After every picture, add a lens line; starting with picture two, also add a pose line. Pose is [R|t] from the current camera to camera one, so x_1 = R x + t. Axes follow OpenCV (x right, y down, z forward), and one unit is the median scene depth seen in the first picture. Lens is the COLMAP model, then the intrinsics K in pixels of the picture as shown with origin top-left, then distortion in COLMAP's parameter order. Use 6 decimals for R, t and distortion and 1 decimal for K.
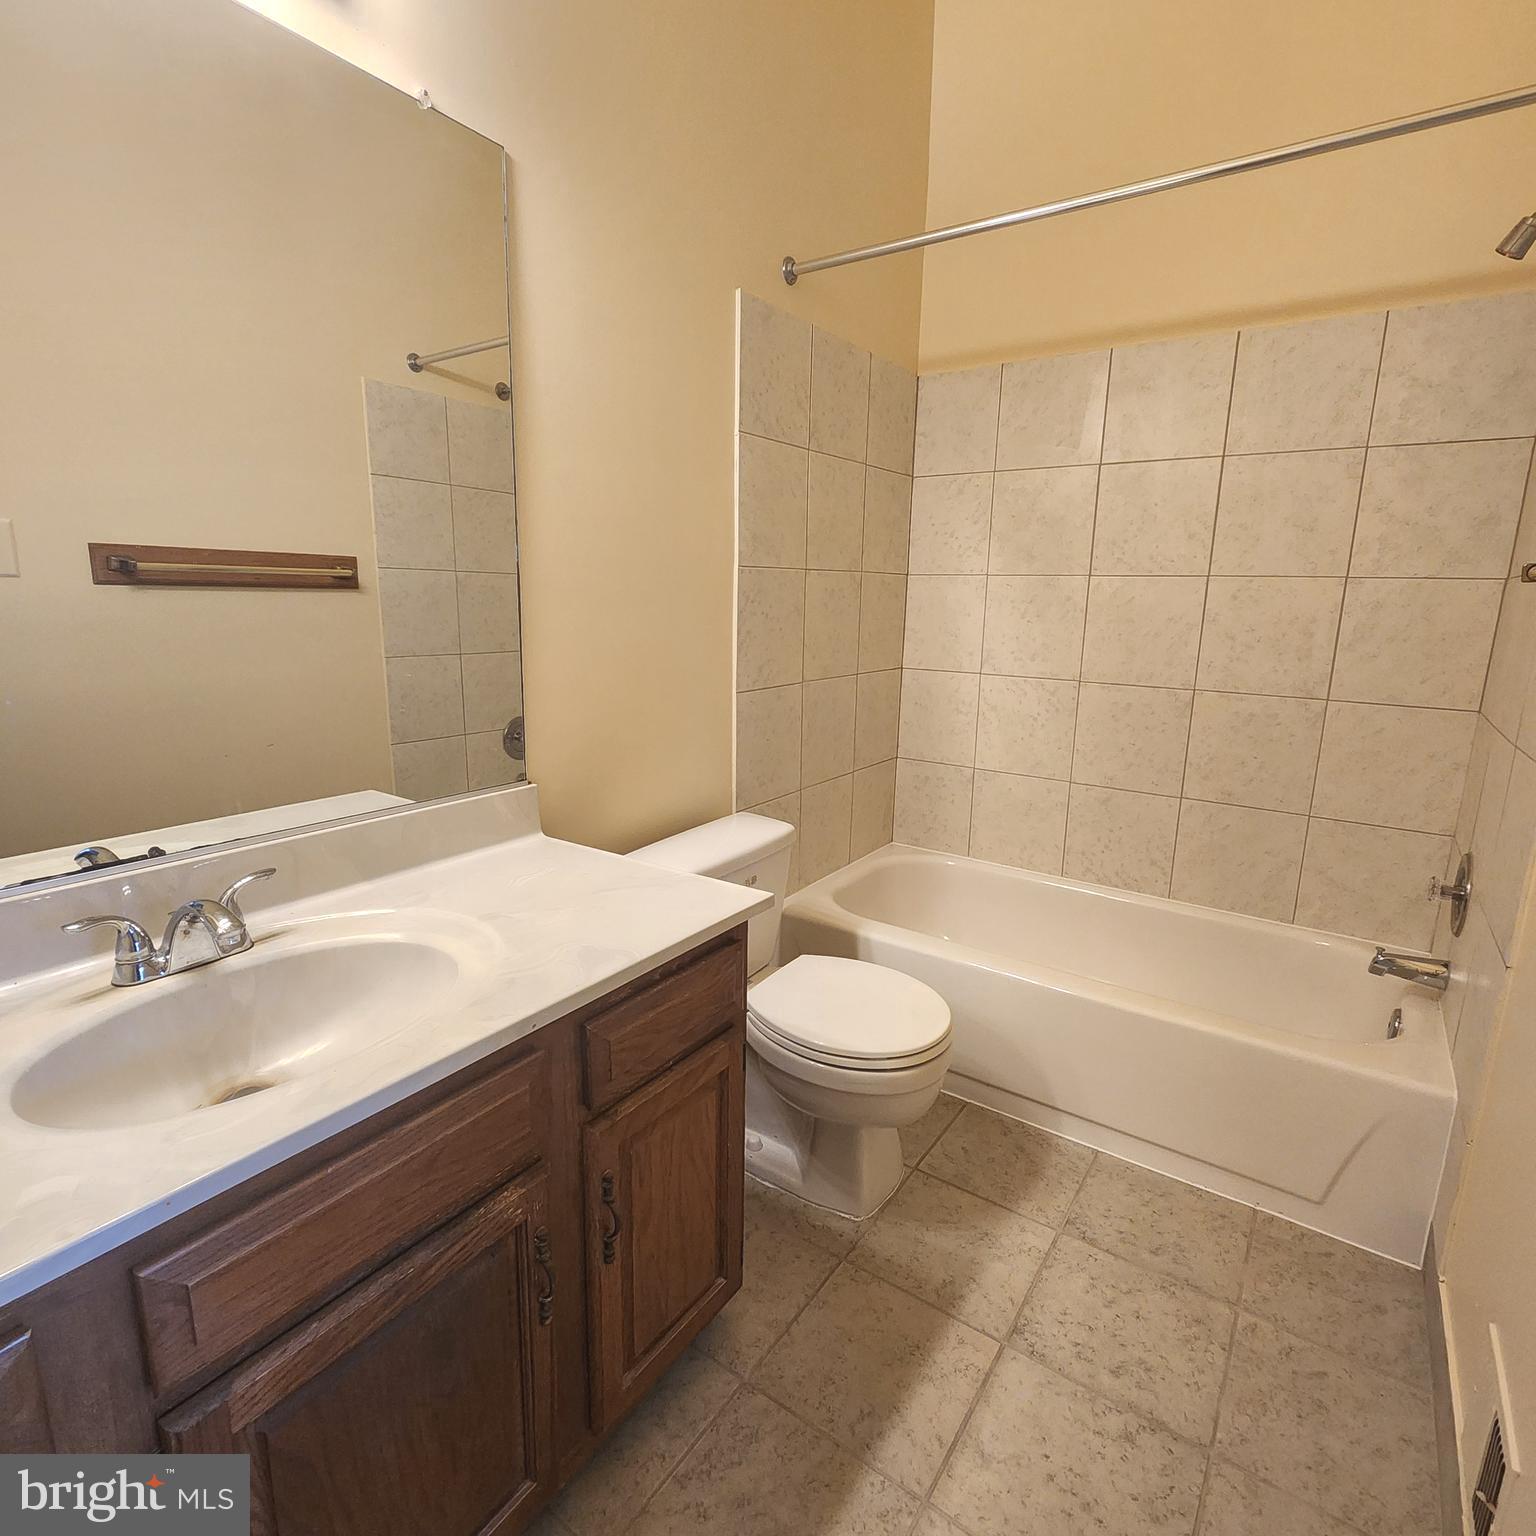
lens RADIAL K [[840.1, 0, 766.4], [0, 840.1, 762.3], [0, 0, 1]] dist [0.001991, -0.001779]
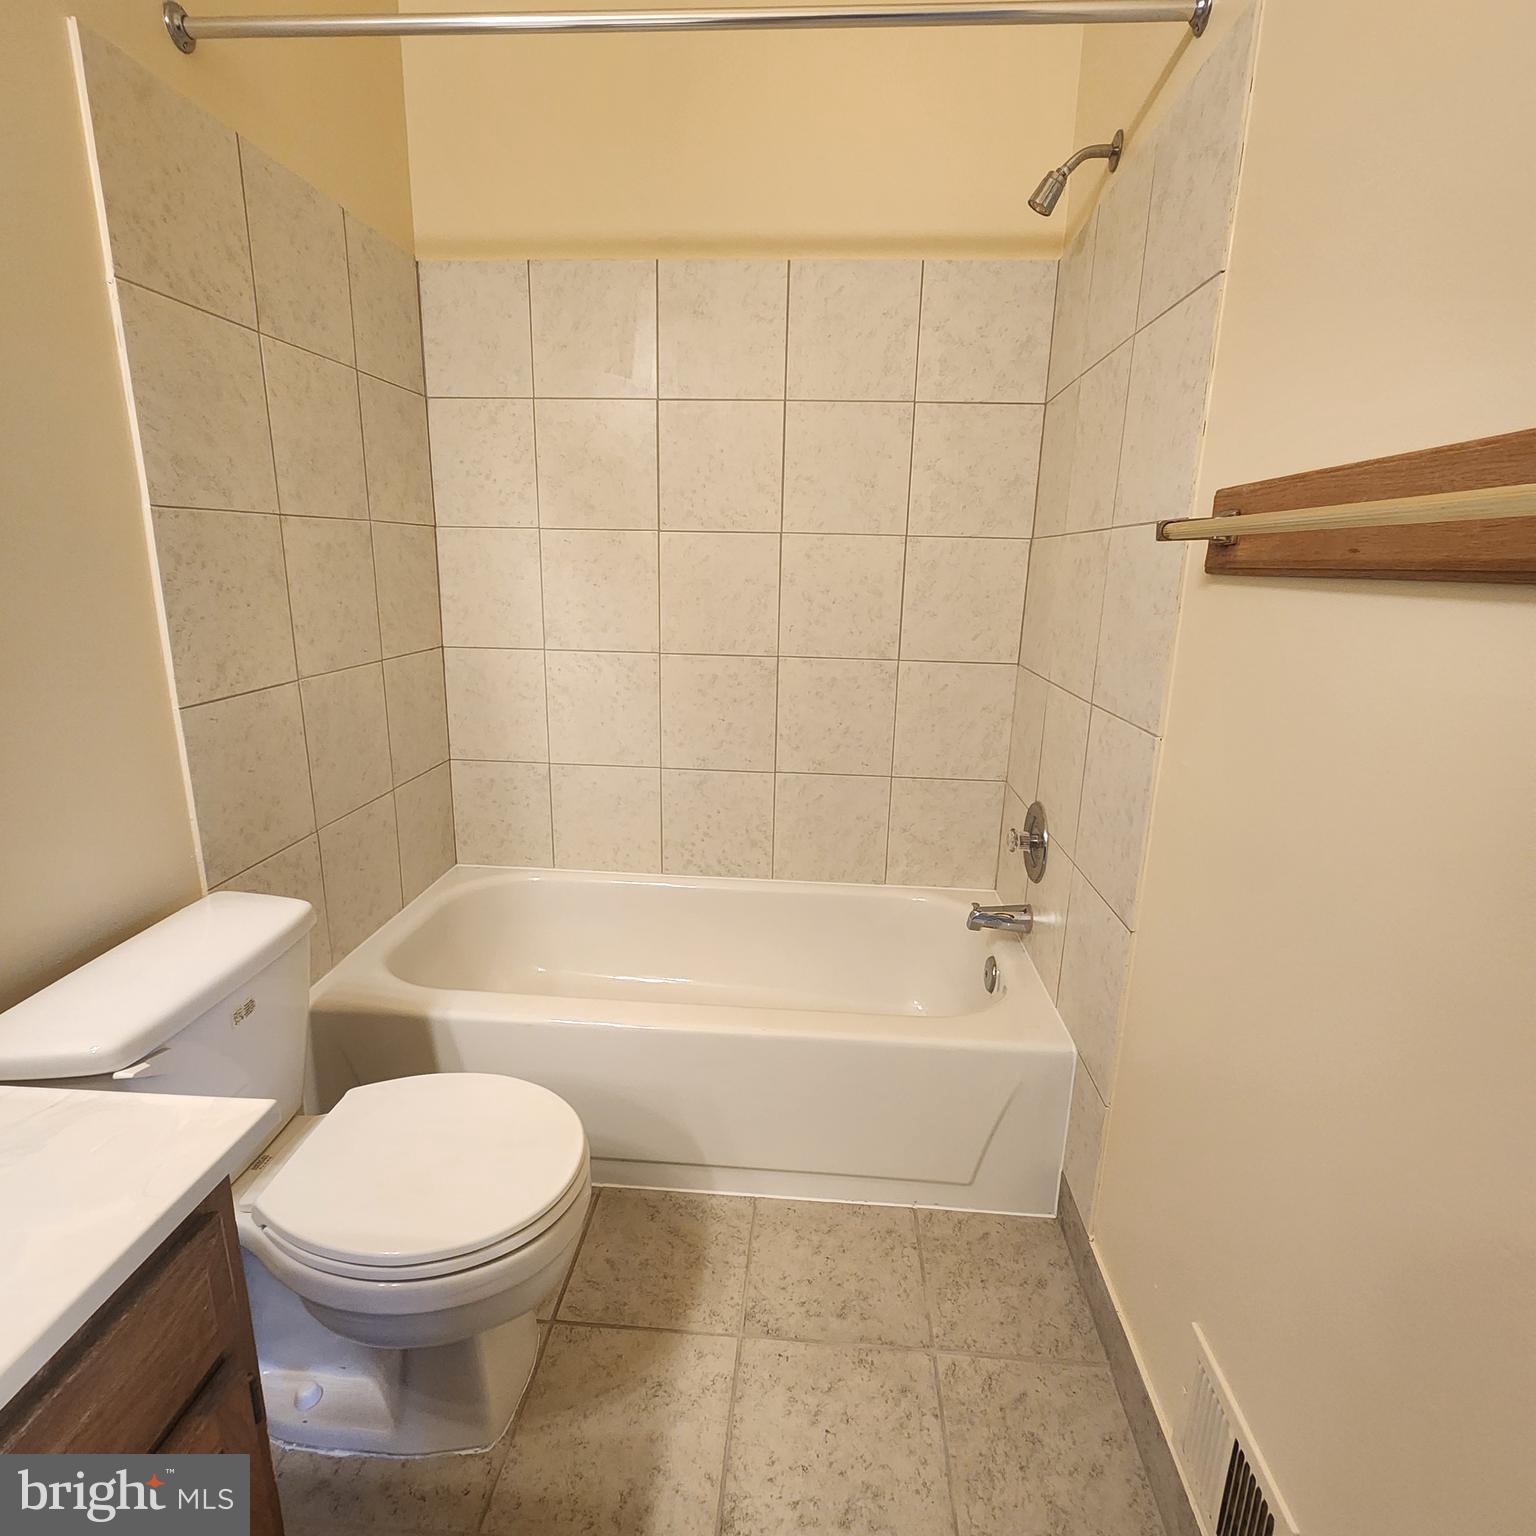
lens RADIAL K [[840.1, 0, 766.4], [0, 840.1, 762.3], [0, 0, 1]] dist [0.001991, -0.001779]
pose [[0.859093, -0.122514, 0.496941, 0.024608], [0.098595, 0.992357, 0.074205, -0.046034], [-0.502234, -0.014753, 0.864606, 0.228898]]
